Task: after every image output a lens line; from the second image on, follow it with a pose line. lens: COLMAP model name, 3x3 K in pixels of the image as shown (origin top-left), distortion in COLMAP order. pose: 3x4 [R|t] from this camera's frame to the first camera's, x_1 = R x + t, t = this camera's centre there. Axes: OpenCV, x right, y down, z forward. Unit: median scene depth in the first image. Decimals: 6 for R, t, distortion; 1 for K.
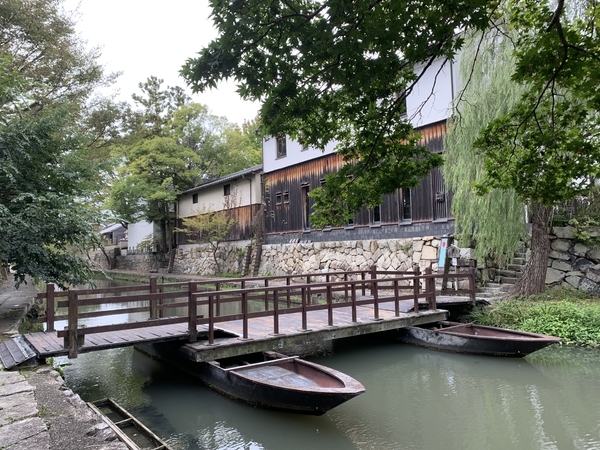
lens RADIAL K [[486.2, 0, 299.2], [0, 486.2, 219.9], [0, 0, 1]] dist [0.071739, -0.003946]
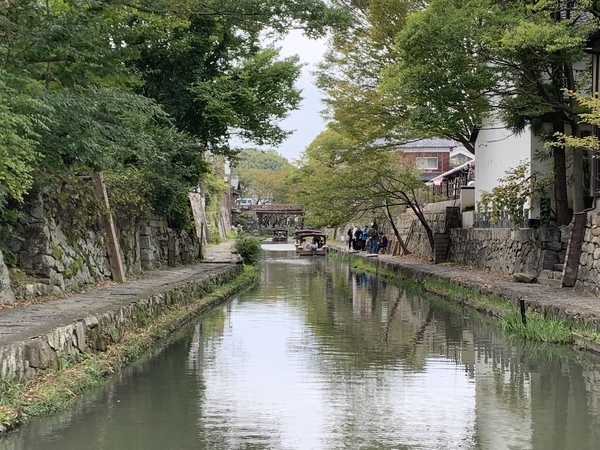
lens RADIAL K [[1057.0, 0, 298.6], [0, 1057.0, 224.7], [0, 0, 1]] dist [-0.008886, 0.000000]
pose [[0.834976, 0.030272, -0.549454, -0.045424], [0.006114, 0.997914, 0.064271, 0.029411], [0.550253, -0.057024, 0.833049, 0.425069]]
